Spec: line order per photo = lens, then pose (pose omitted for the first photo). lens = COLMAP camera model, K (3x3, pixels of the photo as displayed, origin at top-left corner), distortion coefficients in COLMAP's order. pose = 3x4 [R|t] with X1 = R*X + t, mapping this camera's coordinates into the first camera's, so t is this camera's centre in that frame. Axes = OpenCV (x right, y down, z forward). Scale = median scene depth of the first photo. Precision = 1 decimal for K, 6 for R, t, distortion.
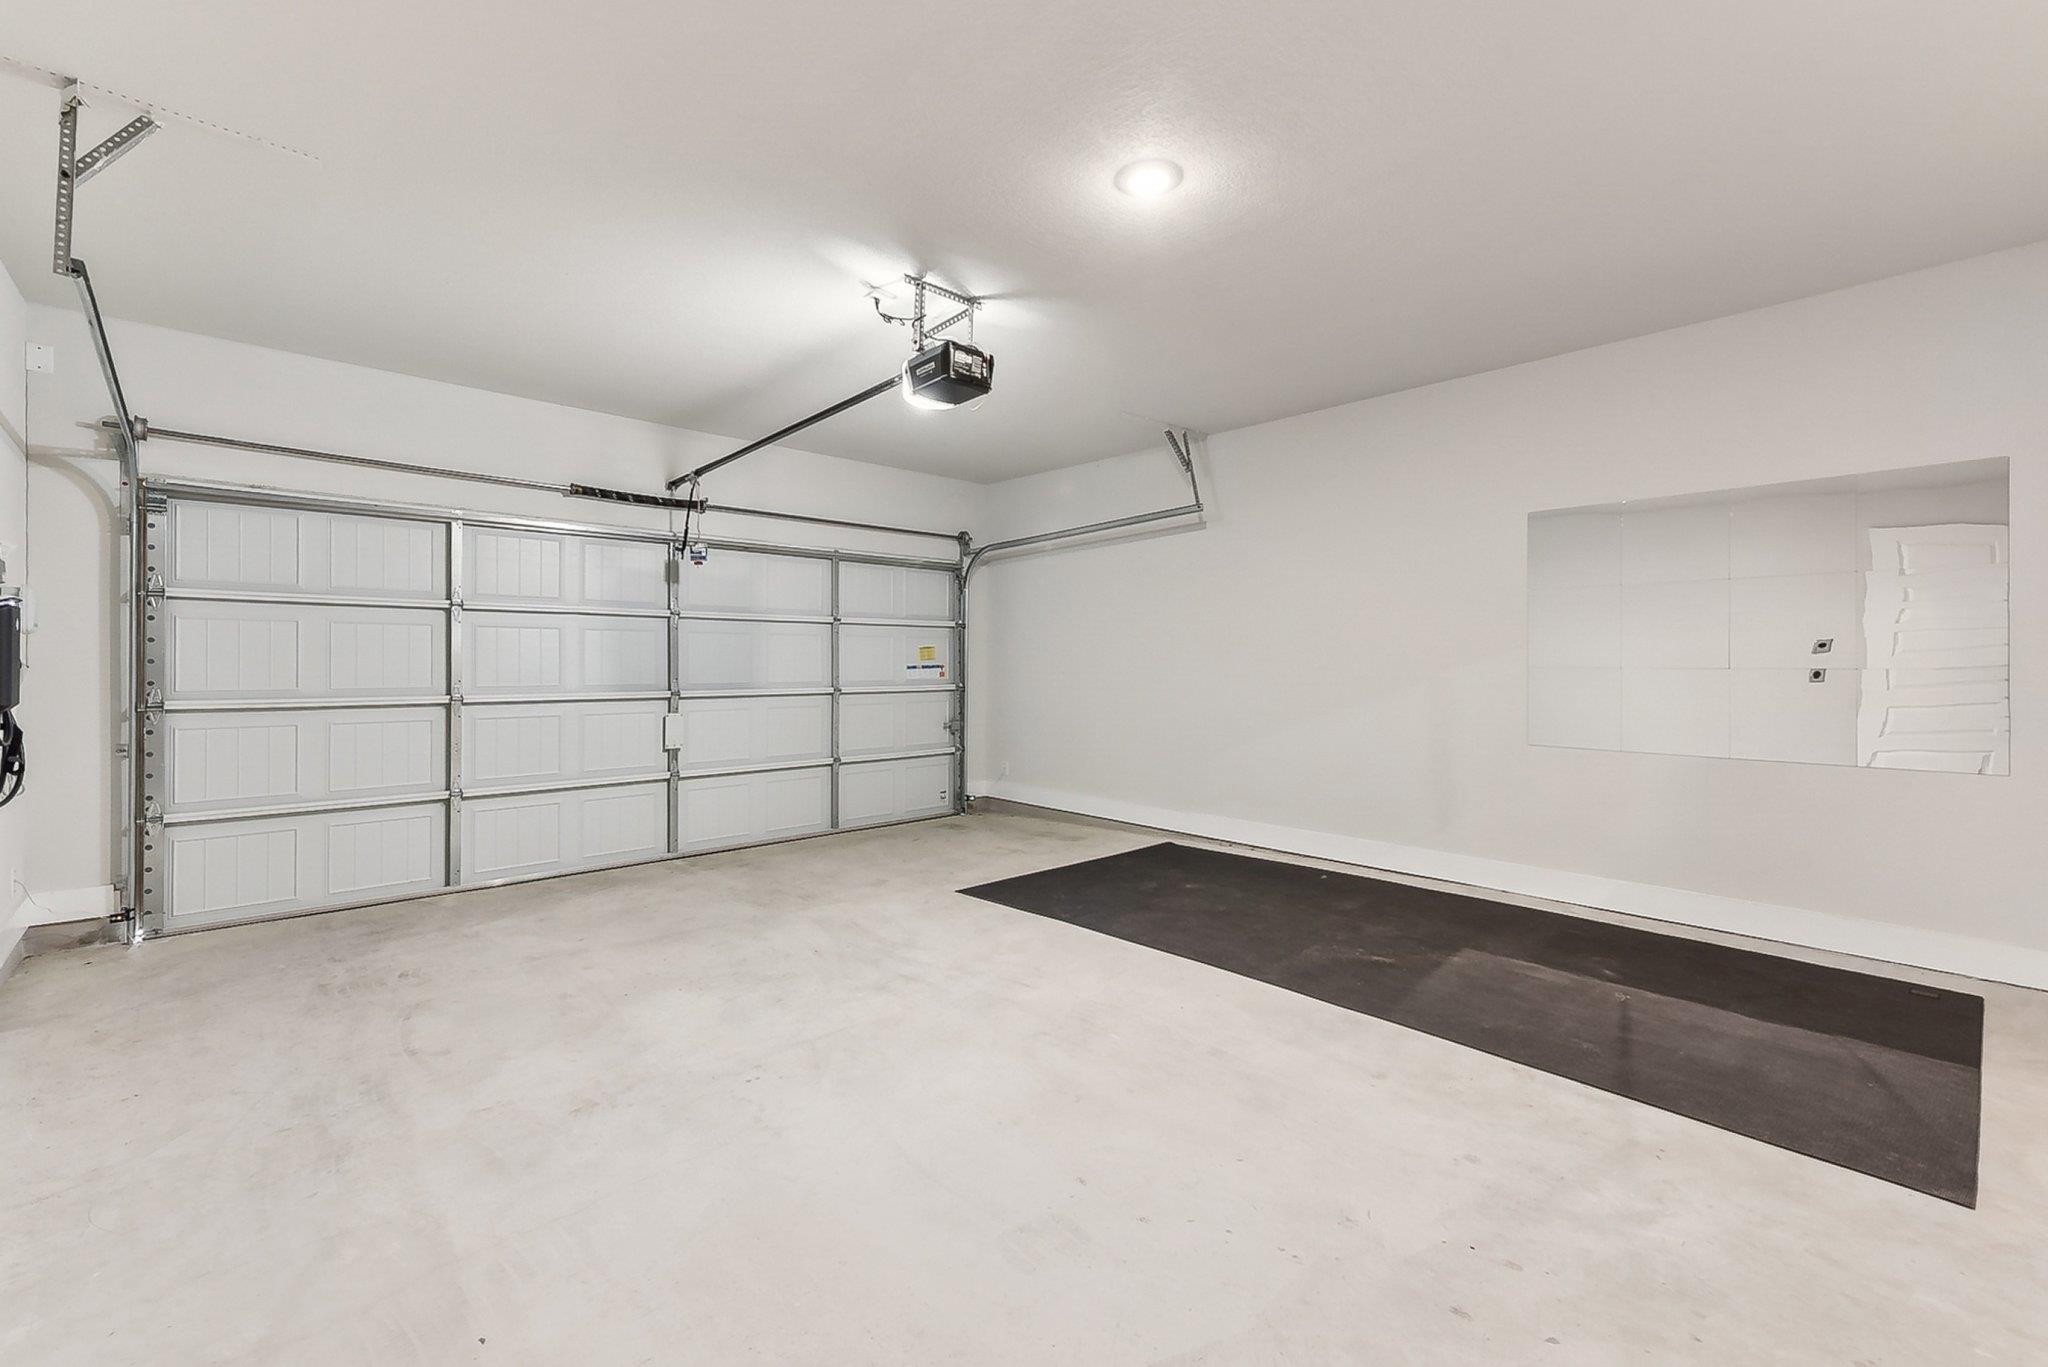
lens RADIAL K [[838.7, 0, 1024.0], [0, 838.7, 683.5], [0, 0, 1]] dist [0.004560, -0.000222]
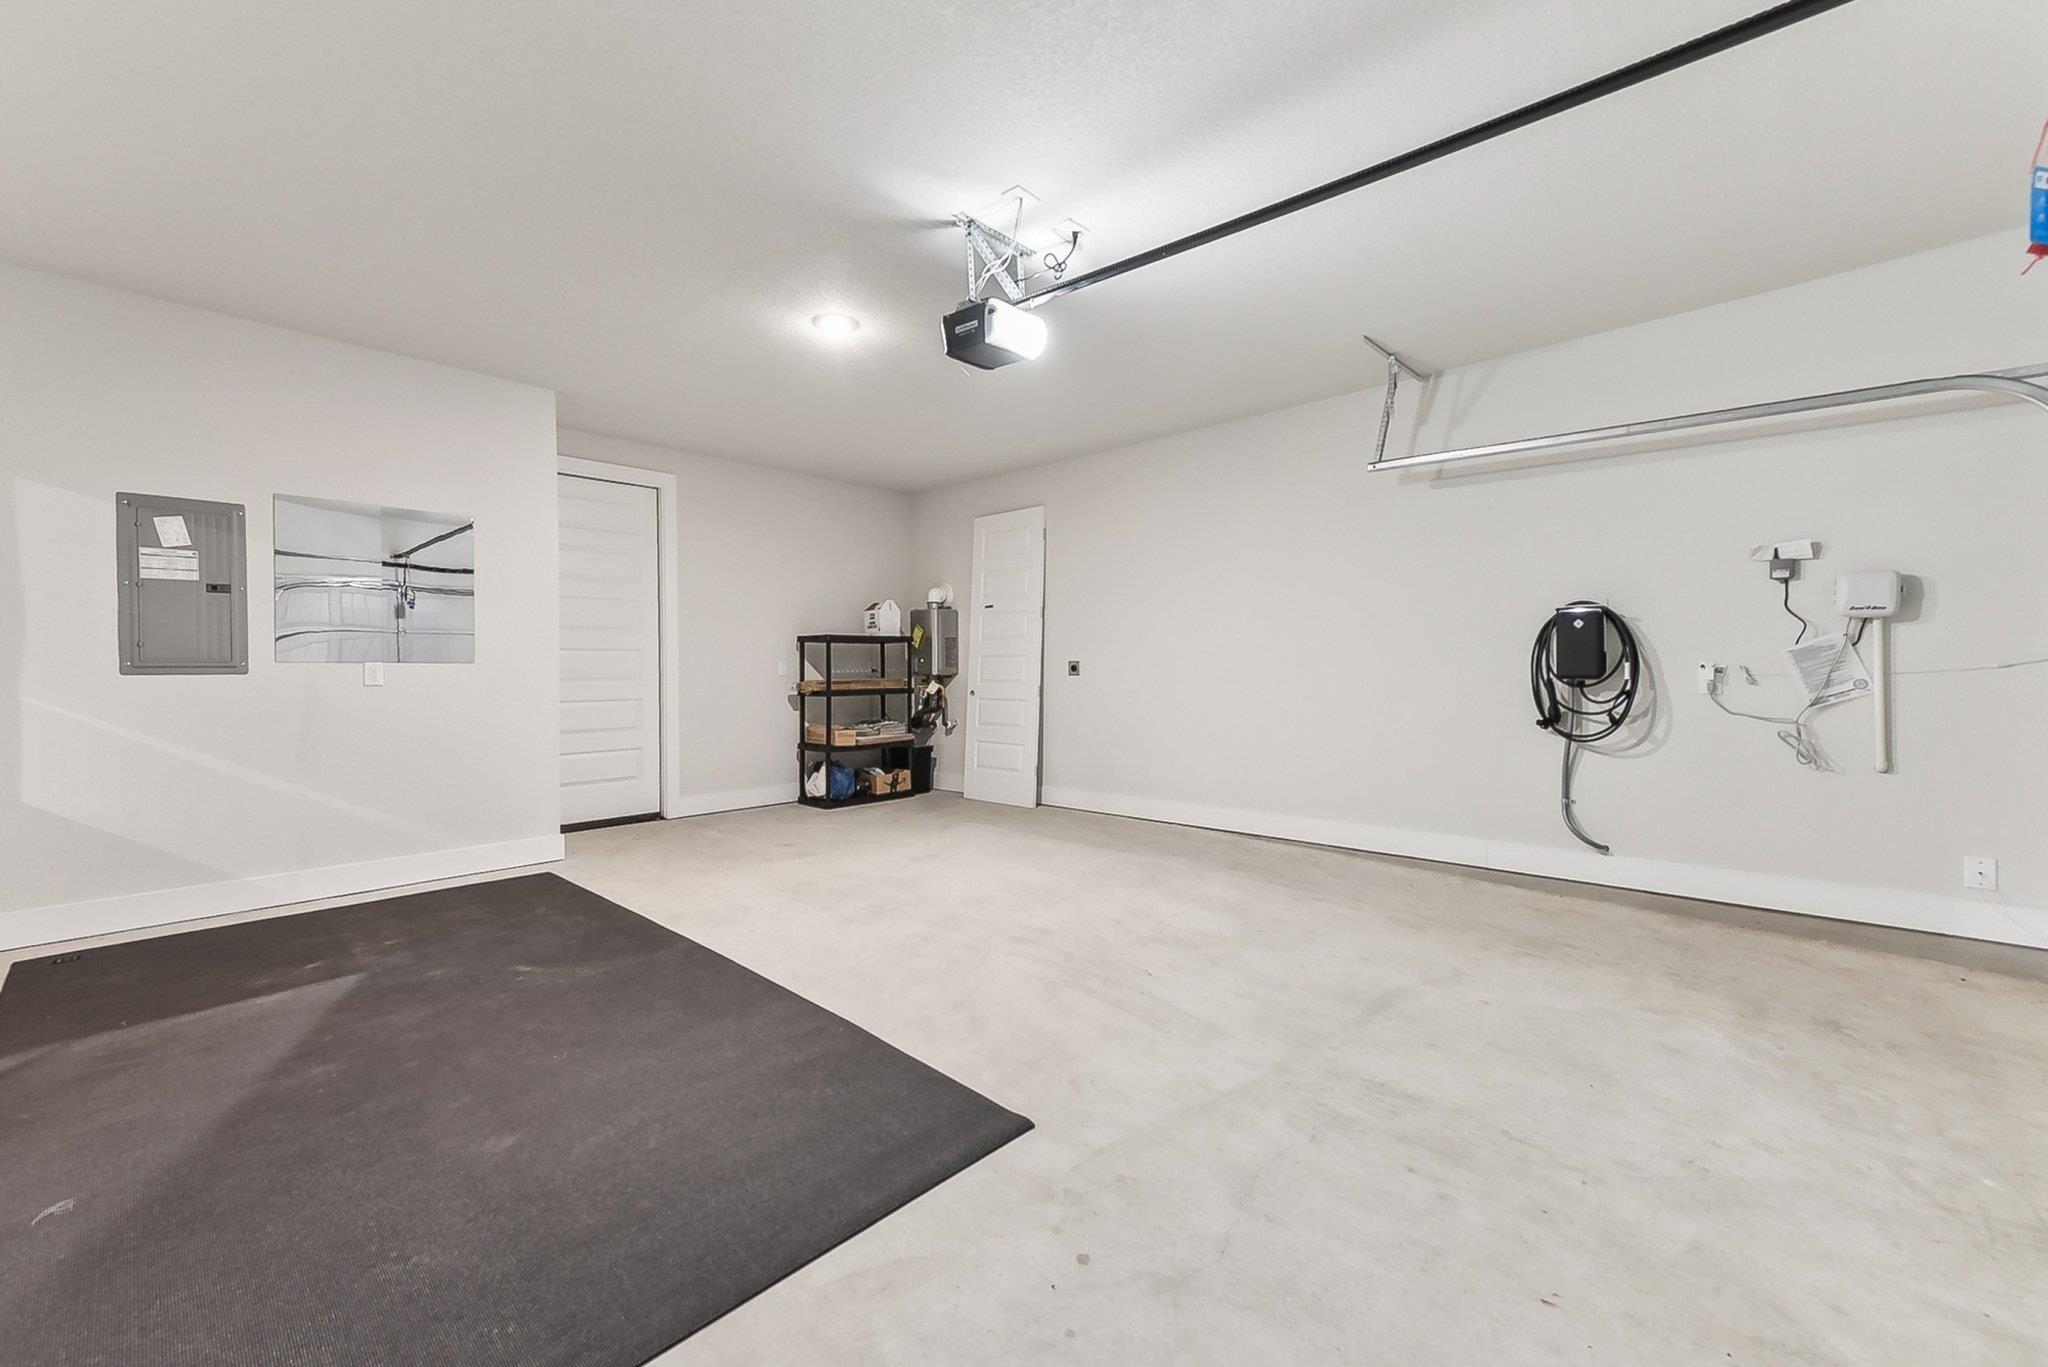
lens RADIAL K [[838.7, 0, 1024.0], [0, 838.7, 683.5], [0, 0, 1]] dist [0.004560, -0.000222]
pose [[-0.997550, 0.003586, -0.069865, -0.058582], [0.000503, 0.999027, 0.044094, -0.024211], [0.069955, 0.043950, -0.996582, 1.927888]]
